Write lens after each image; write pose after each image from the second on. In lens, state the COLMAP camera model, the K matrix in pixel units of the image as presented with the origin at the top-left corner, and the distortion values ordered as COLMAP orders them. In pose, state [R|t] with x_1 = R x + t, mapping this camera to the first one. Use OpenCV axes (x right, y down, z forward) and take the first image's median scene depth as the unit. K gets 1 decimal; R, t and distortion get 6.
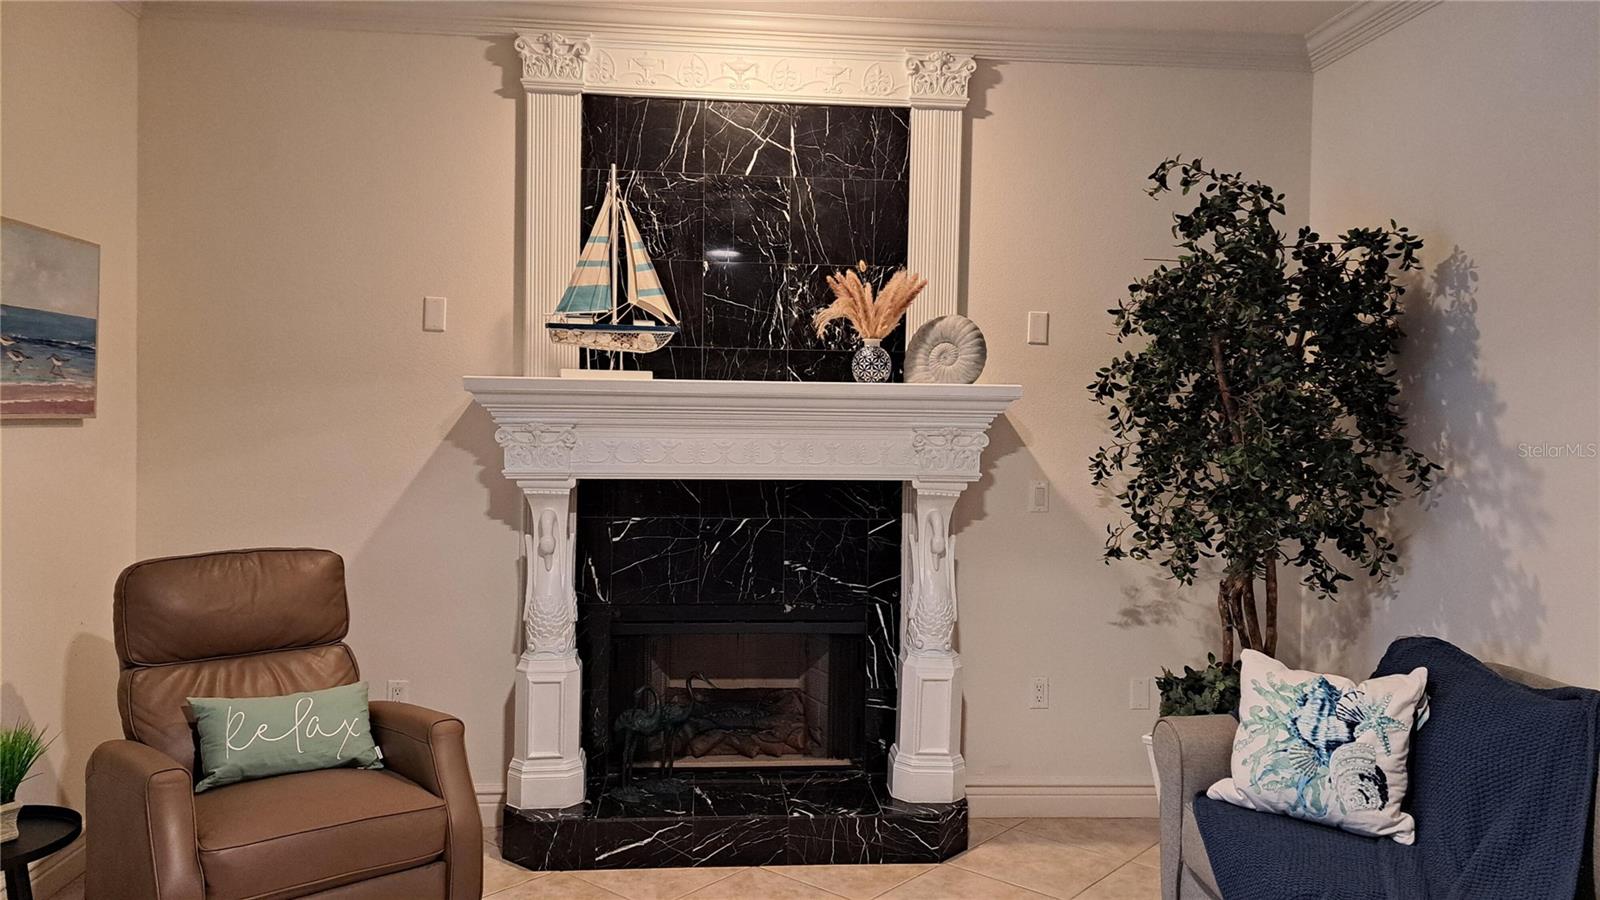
lens RADIAL K [[1140.4, 0, 807.7], [0, 1140.4, 441.2], [0, 0, 1]] dist [0.092238, -0.093498]
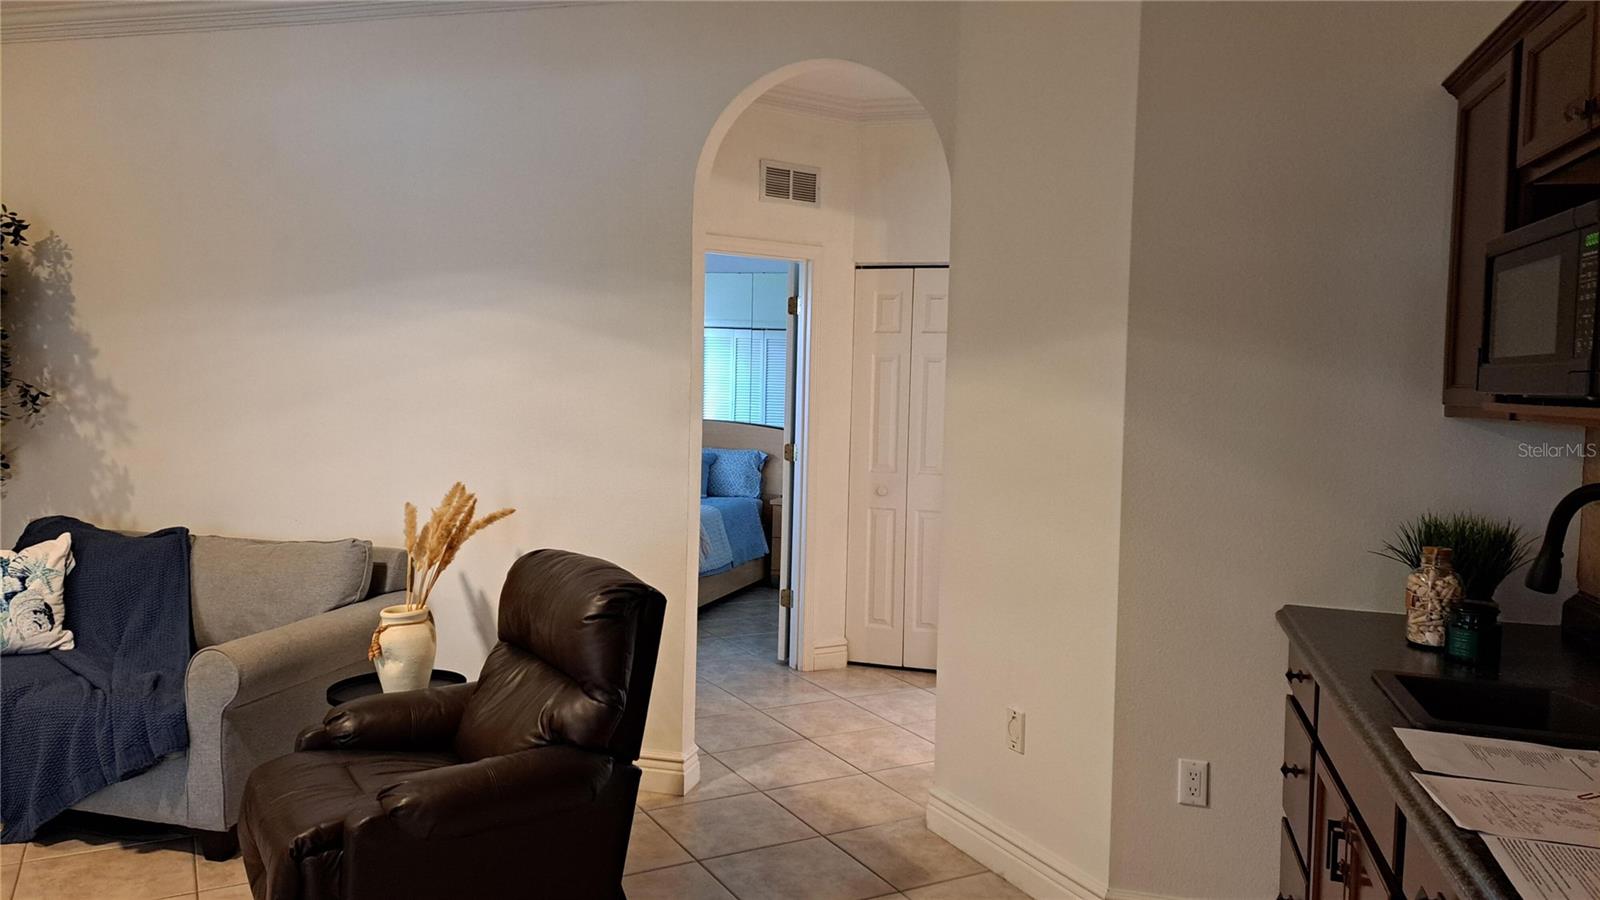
lens RADIAL K [[1140.4, 0, 807.7], [0, 1140.4, 441.2], [0, 0, 1]] dist [0.092238, -0.093498]
pose [[0.356991, -0.051583, 0.932683, -0.326282], [0.000586, 0.998486, 0.054997, 0.001764], [-0.934108, -0.019087, 0.356481, -0.248802]]
